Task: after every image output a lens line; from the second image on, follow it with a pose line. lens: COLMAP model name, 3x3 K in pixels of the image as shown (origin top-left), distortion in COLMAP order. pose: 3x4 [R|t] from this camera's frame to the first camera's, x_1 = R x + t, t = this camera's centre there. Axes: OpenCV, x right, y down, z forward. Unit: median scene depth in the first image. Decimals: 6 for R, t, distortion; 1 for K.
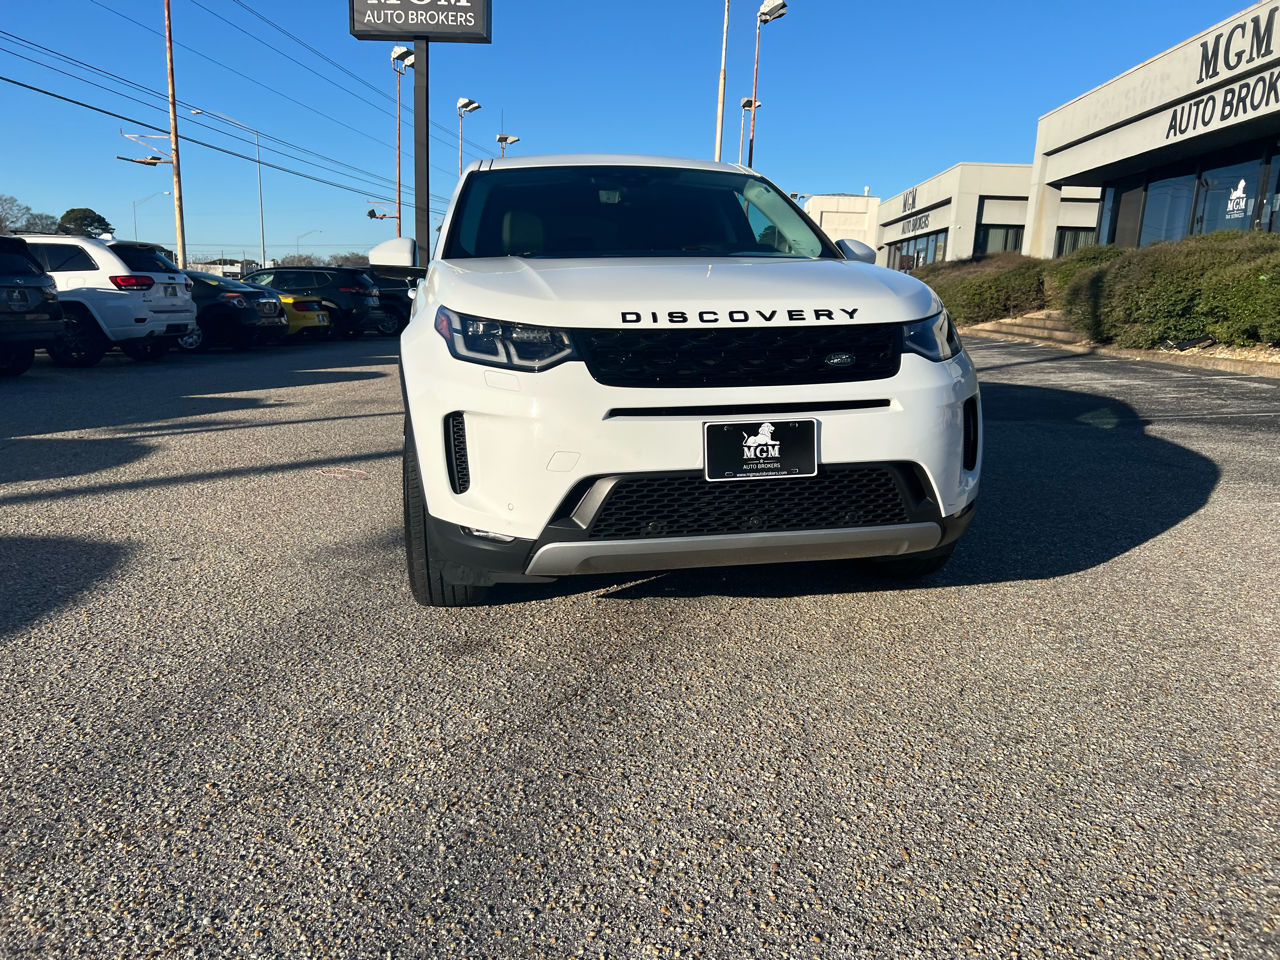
lens RADIAL K [[967.7, 0, 627.0], [0, 967.7, 482.4], [0, 0, 1]] dist [0.046580, -0.050746]
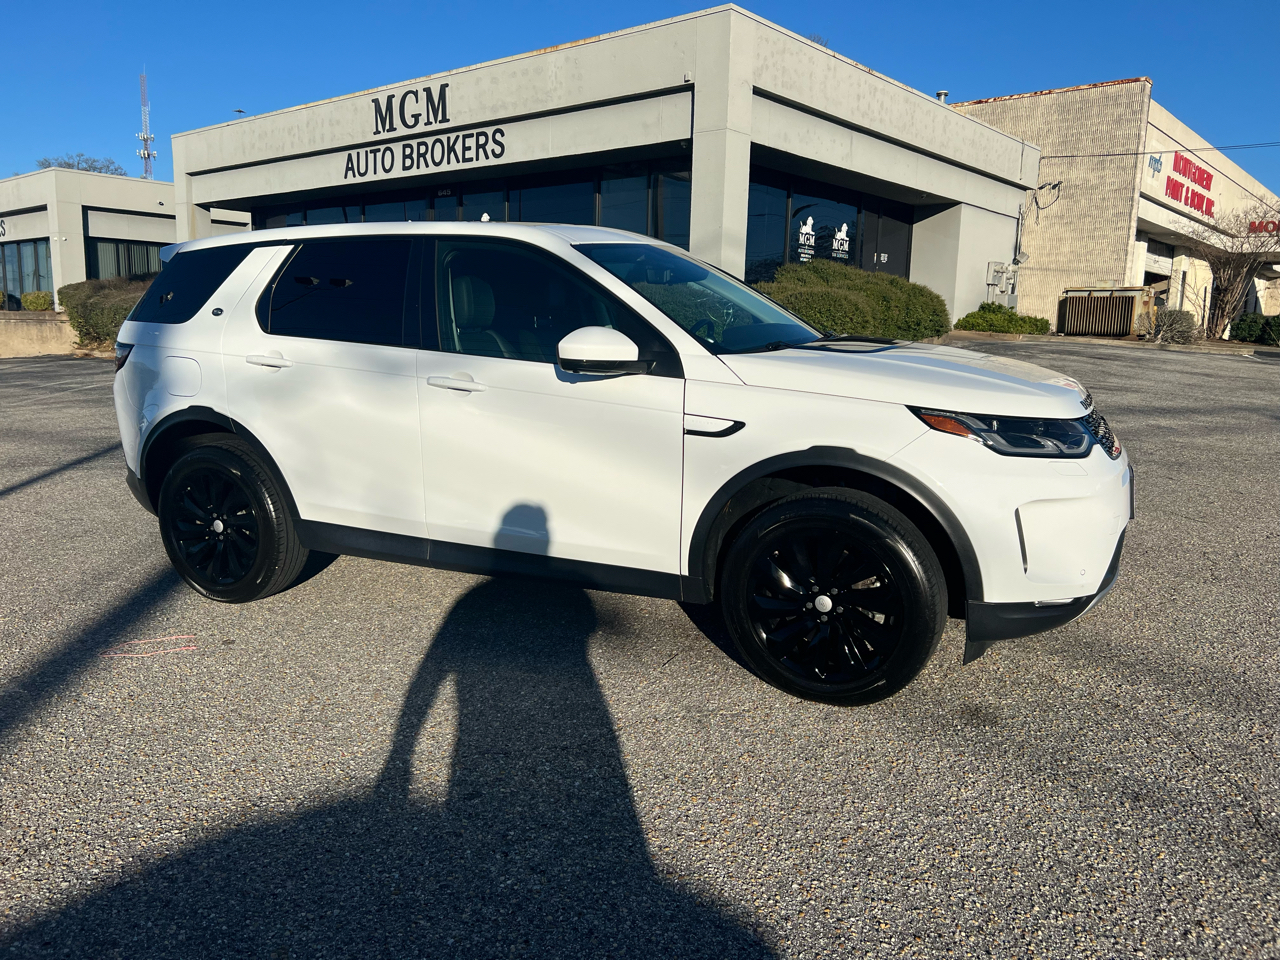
lens RADIAL K [[960.7, 0, 638.6], [0, 960.7, 482.9], [0, 0, 1]] dist [0.044207, -0.049518]
pose [[0.572511, -0.157283, 0.804670, -1.331762], [0.162589, 0.983716, 0.076601, -0.258699], [-0.803614, 0.086975, 0.588761, 0.726087]]
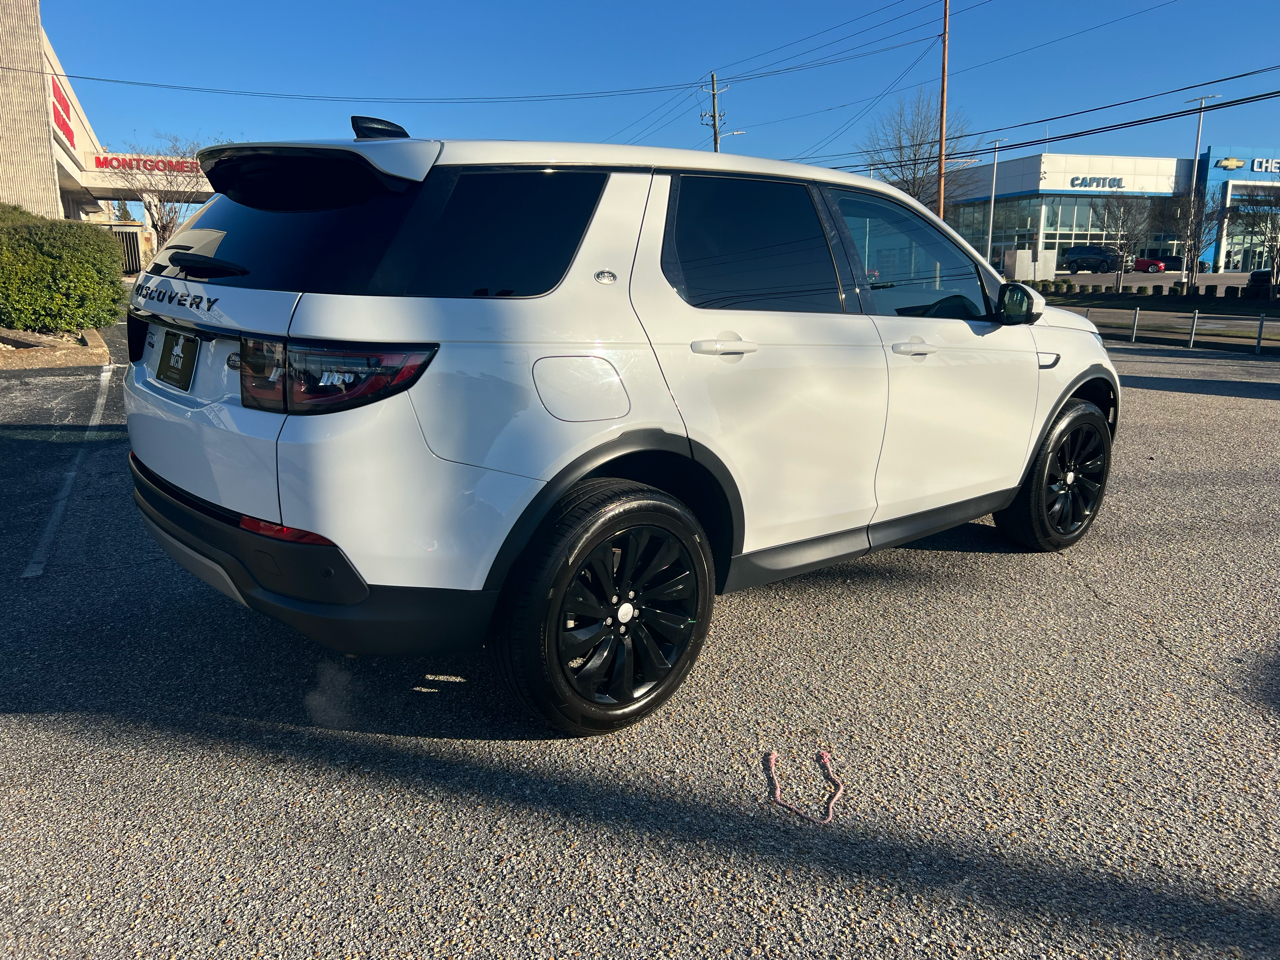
lens RADIAL K [[960.7, 0, 638.6], [0, 960.7, 482.9], [0, 0, 1]] dist [0.044207, -0.049518]
pose [[-0.522657, -0.218270, 0.824129, -1.269160], [0.142784, 0.930606, 0.337023, -0.654647], [-0.840501, 0.293820, -0.455222, 2.670912]]
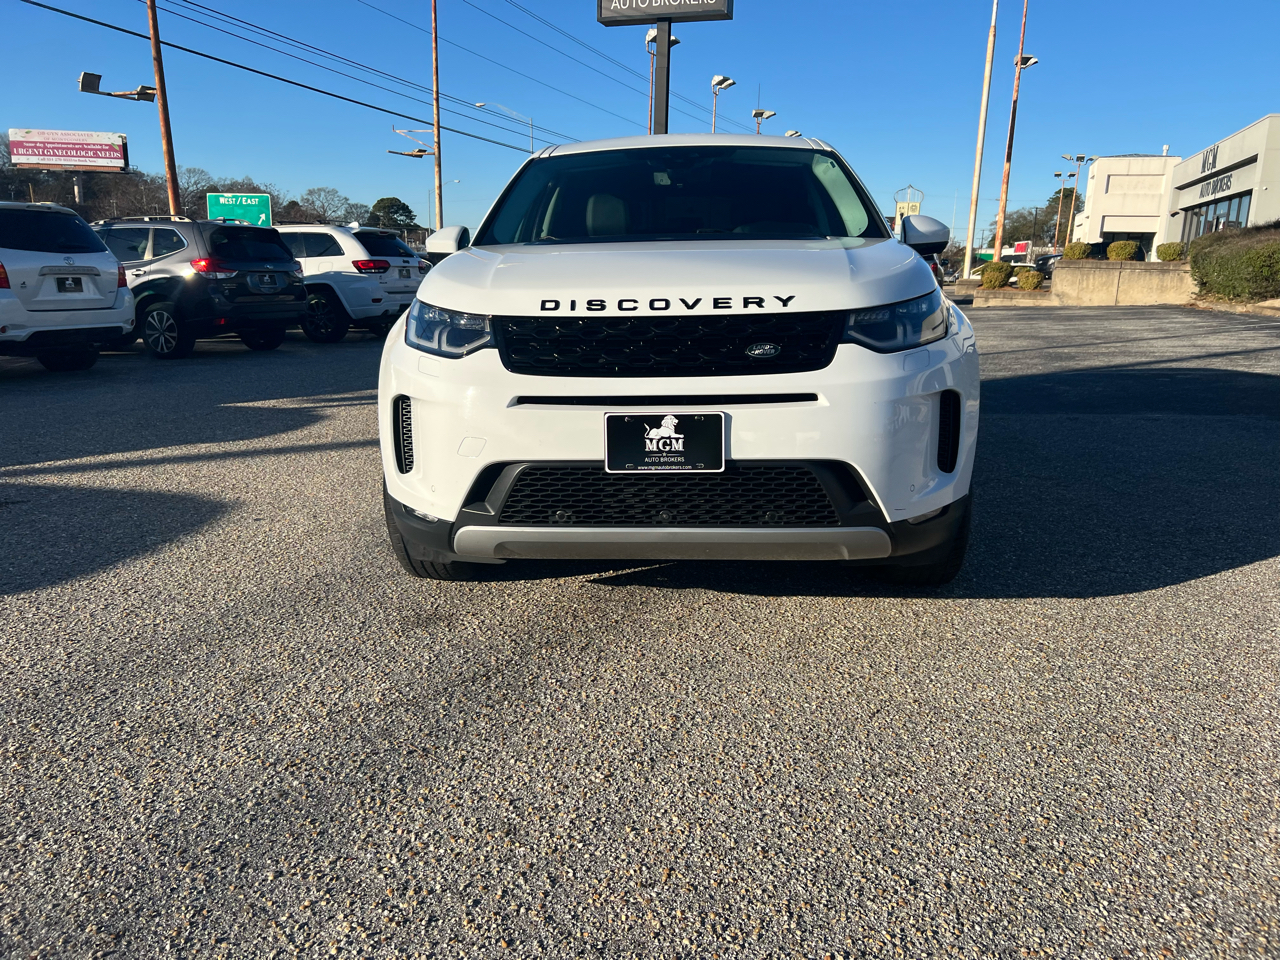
lens RADIAL K [[965.7, 0, 621.7], [0, 965.7, 475.1], [0, 0, 1]] dist [0.046840, -0.049990]
pose [[0.963823, 0.045466, -0.262638, 0.316399], [-0.041111, 0.998911, 0.022053, -0.018772], [0.263355, -0.010458, 0.964642, 0.050146]]
